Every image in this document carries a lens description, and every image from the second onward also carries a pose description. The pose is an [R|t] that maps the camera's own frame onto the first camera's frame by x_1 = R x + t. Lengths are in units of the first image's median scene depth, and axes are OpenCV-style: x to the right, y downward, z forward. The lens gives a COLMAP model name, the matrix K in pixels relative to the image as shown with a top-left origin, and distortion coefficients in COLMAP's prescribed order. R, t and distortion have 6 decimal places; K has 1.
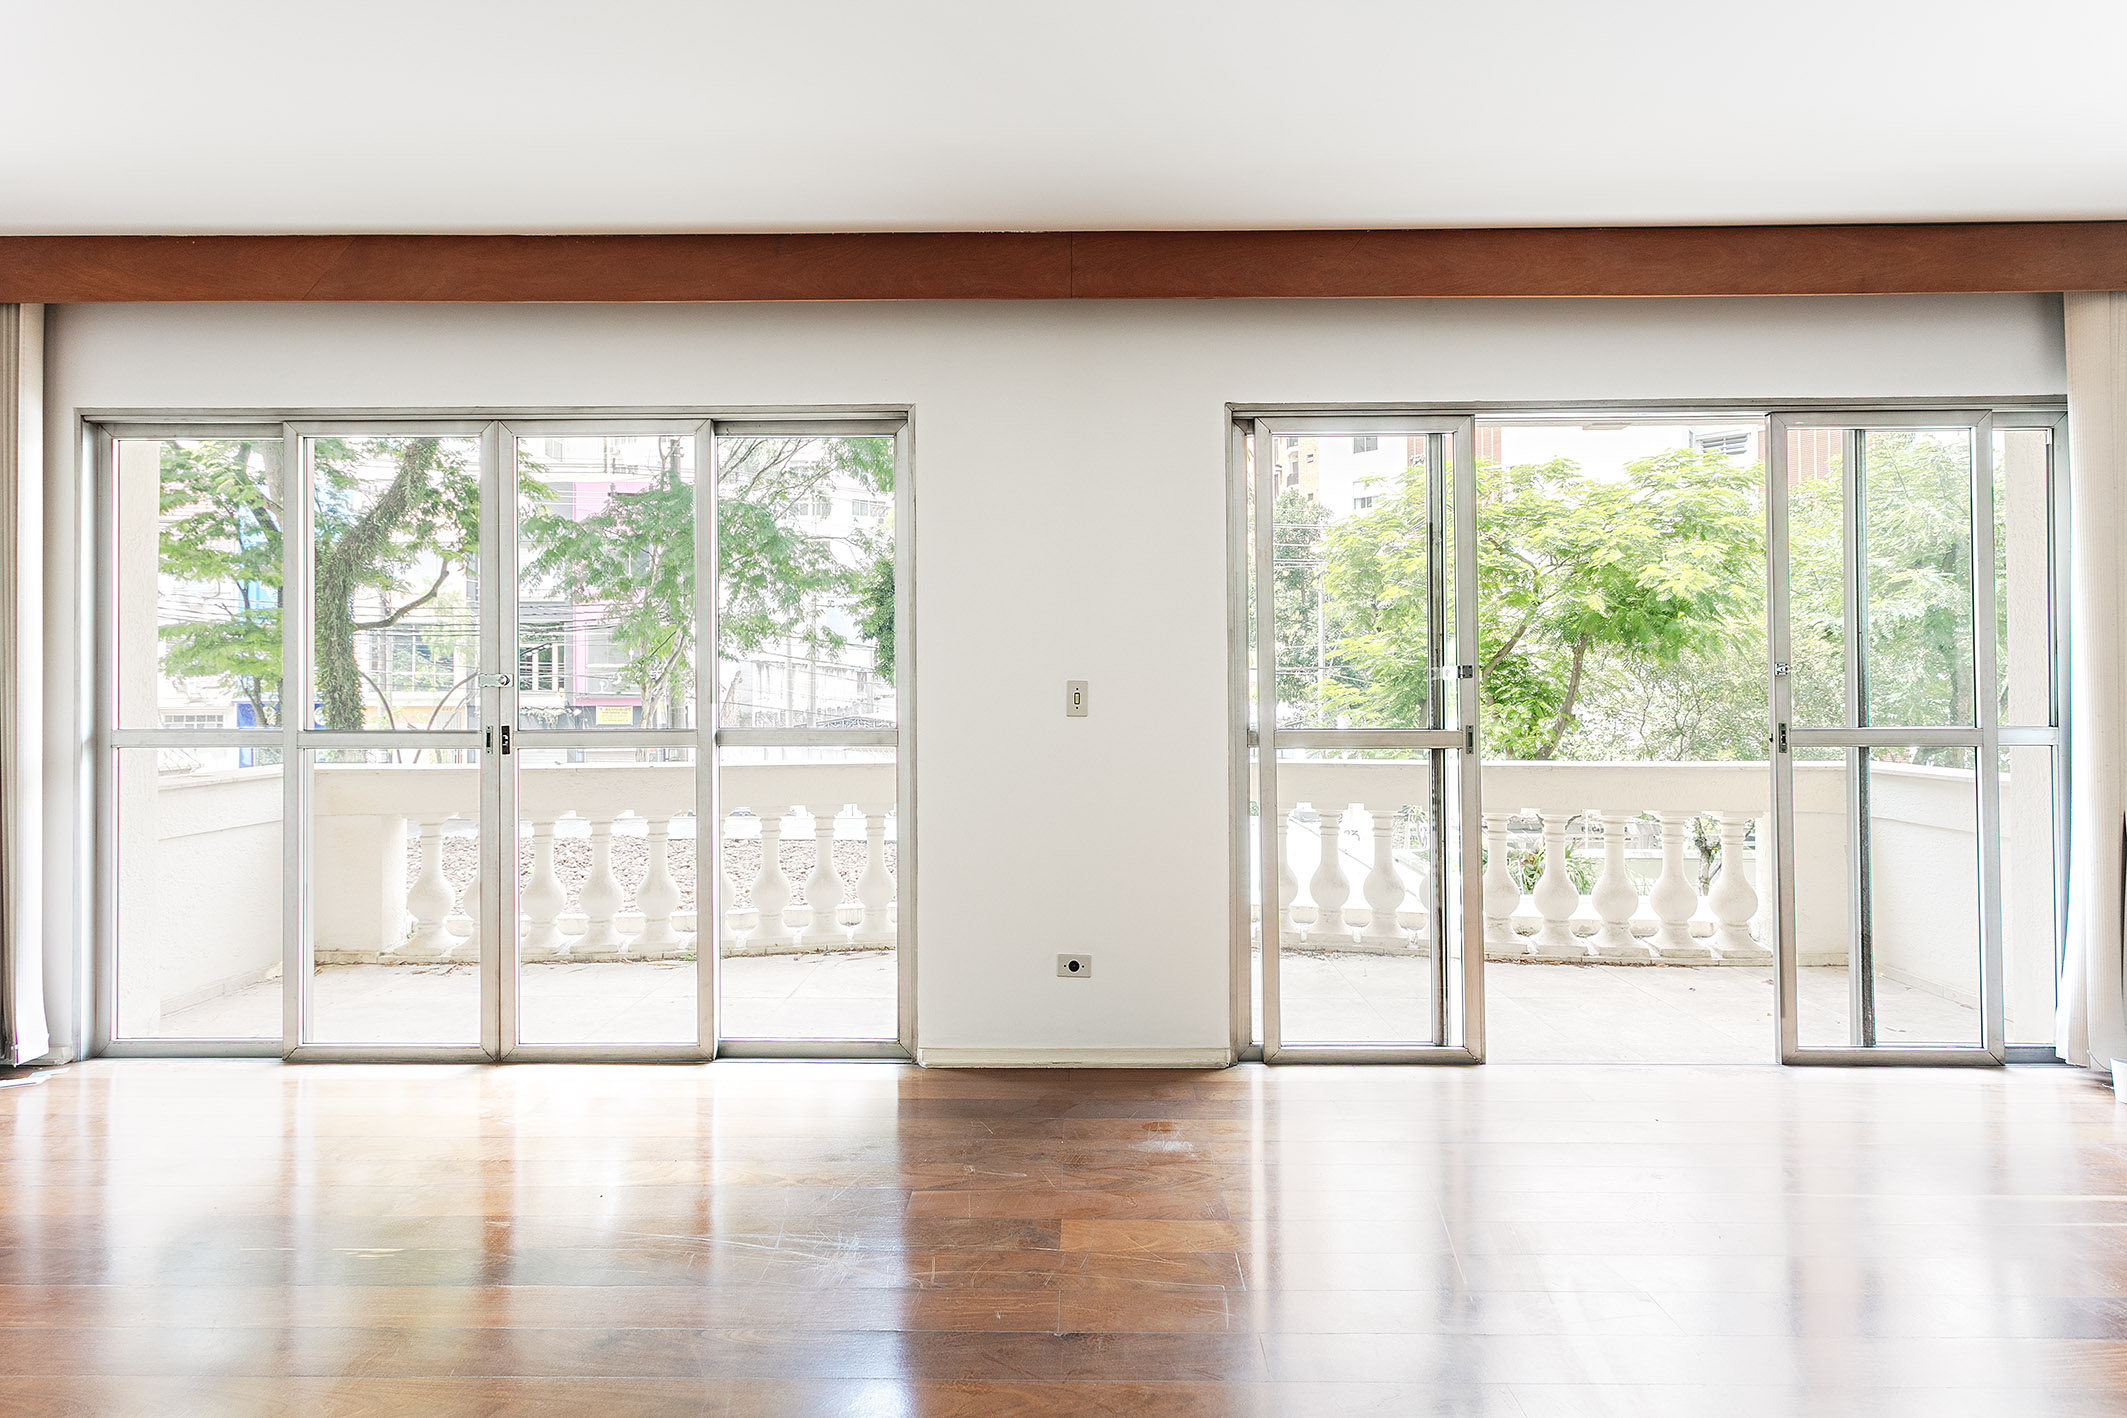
lens RADIAL K [[1018.0, 0, 1054.1], [0, 1018.0, 687.5], [0, 0, 1]] dist [-0.015003, 0.015702]
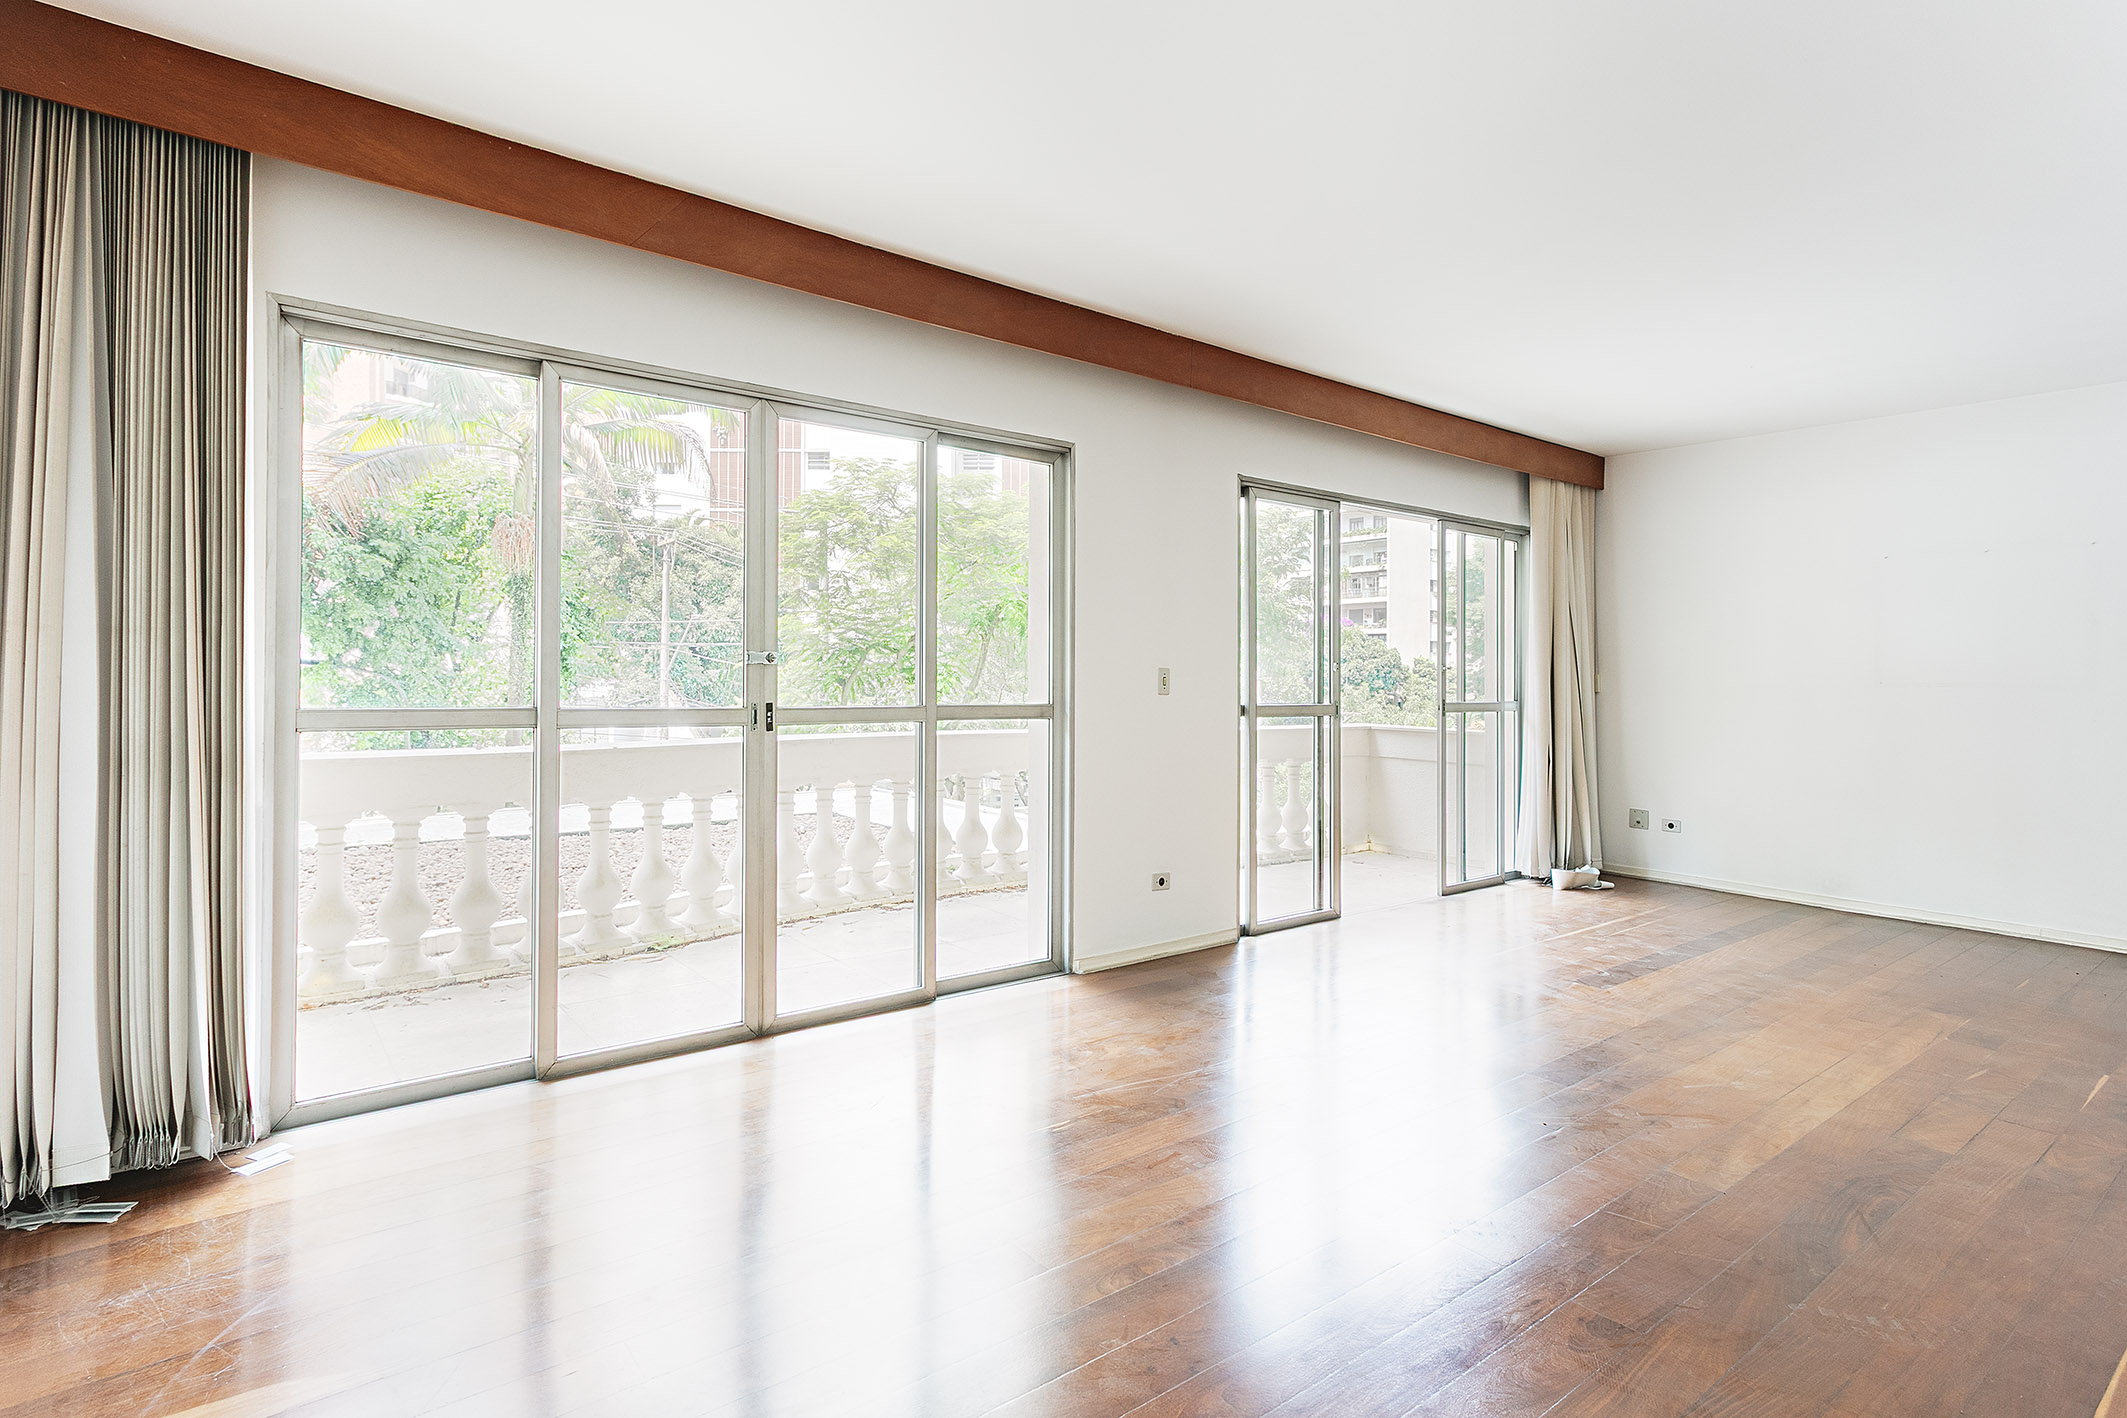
lens RADIAL K [[1114.0, 0, 1033.9], [0, 1114.0, 668.1], [0, 0, 1]] dist [-0.014688, 0.018464]
pose [[0.774057, 0.017899, 0.632863, -1.024097], [-0.016964, 0.999828, -0.007529, 0.007209], [-0.632889, -0.004908, 0.774227, -0.023449]]
